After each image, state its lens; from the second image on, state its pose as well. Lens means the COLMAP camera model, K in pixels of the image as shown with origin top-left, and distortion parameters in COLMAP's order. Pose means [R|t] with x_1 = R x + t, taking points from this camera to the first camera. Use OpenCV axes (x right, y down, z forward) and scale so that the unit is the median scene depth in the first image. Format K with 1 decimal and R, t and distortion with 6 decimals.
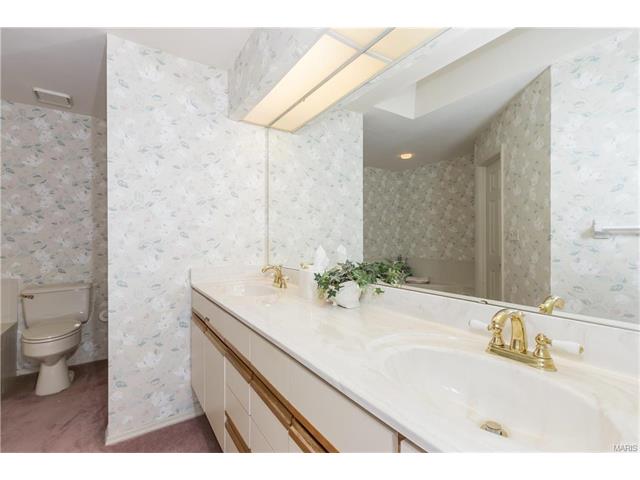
lens RADIAL K [[292.0, 0, 315.5], [0, 292.0, 240.5], [0, 0, 1]] dist [0.001817, -0.000255]
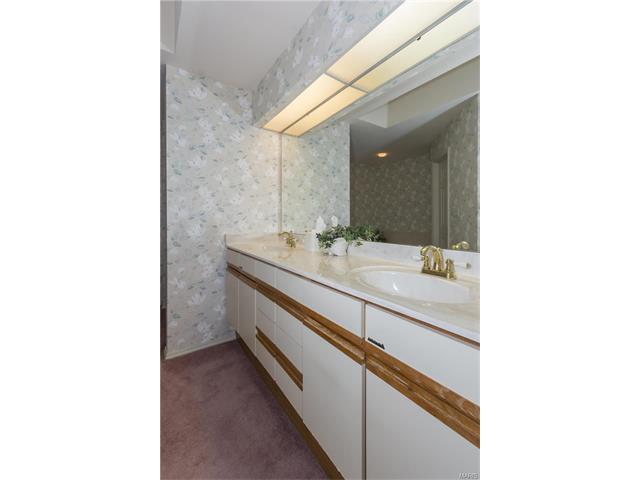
lens RADIAL K [[292.2, 0, 321.3], [0, 292.2, 233.9], [0, 0, 1]] dist [0.001820, 0.000015]
pose [[0.998811, 0.000884, 0.048749, -0.041461], [-0.000671, 0.999990, -0.004374, 0.100106], [-0.048752, 0.004336, 0.998802, -0.401727]]
